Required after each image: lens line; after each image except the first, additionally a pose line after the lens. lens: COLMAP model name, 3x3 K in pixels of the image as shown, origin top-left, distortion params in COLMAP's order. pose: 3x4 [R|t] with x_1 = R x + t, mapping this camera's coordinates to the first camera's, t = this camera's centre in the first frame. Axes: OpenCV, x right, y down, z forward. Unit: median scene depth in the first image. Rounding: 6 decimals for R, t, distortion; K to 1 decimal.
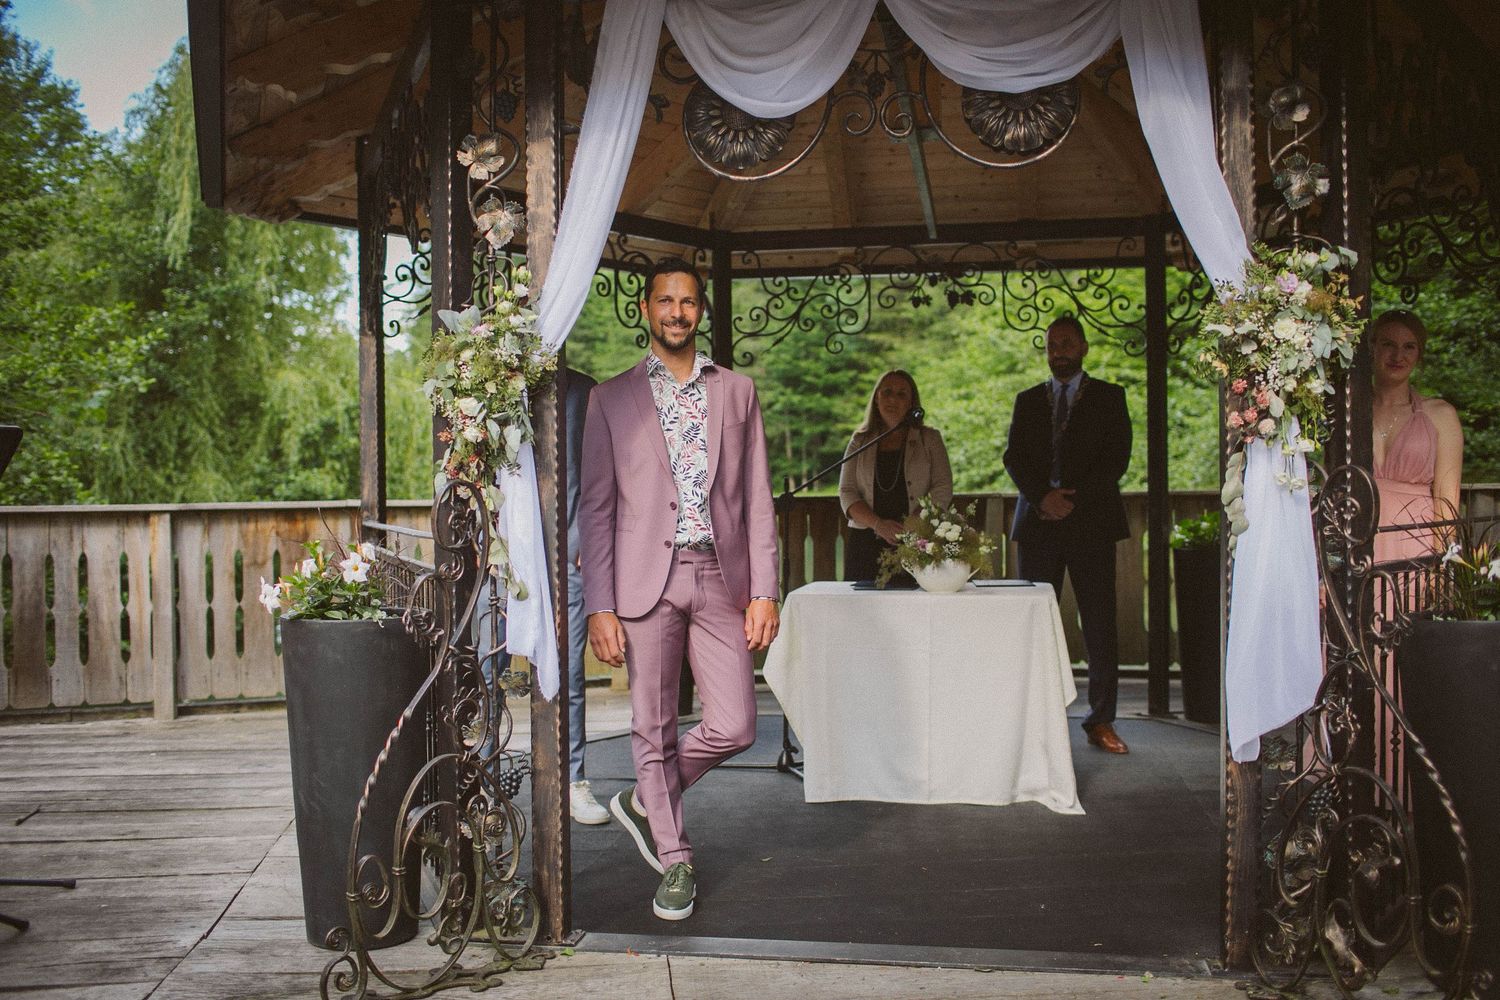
lens RADIAL K [[1441.2, 0, 750.4], [0, 1441.2, 495.7], [0, 0, 1]] dist [-0.056117, 0.000000]
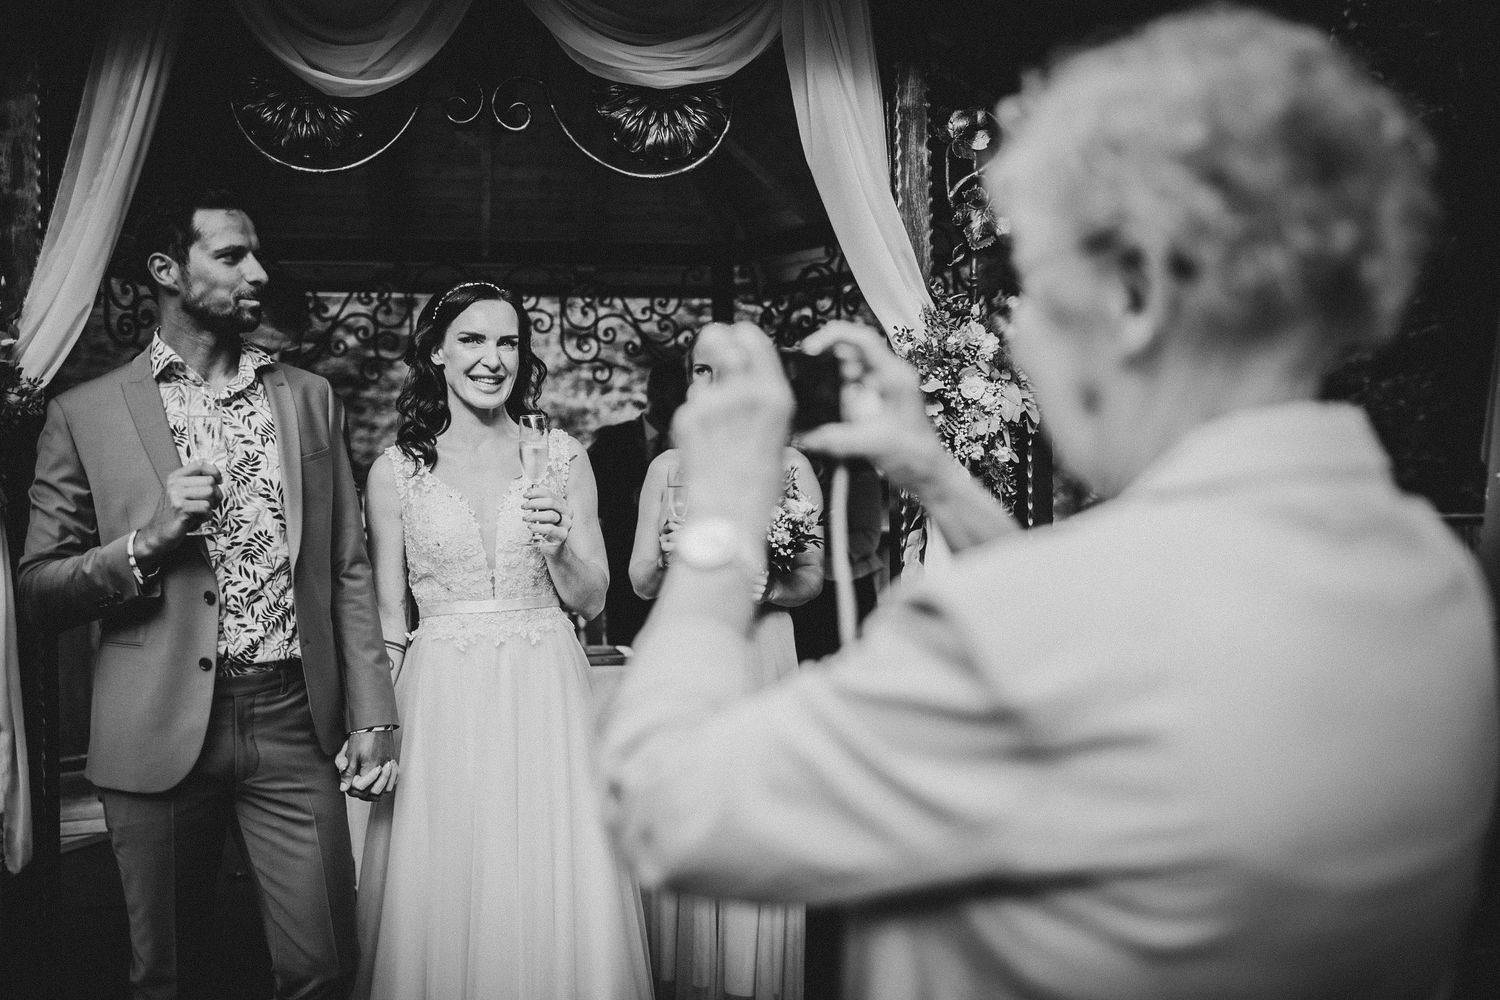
lens RADIAL K [[1441.2, 0, 750.2], [0, 1441.2, 492.5], [0, 0, 1]] dist [-0.056117, 0.000000]
pose [[0.940632, 0.002035, 0.339423, -0.045393], [0.002959, 0.999895, -0.014197, -0.039975], [-0.339416, 0.014358, 0.940527, 0.220819]]
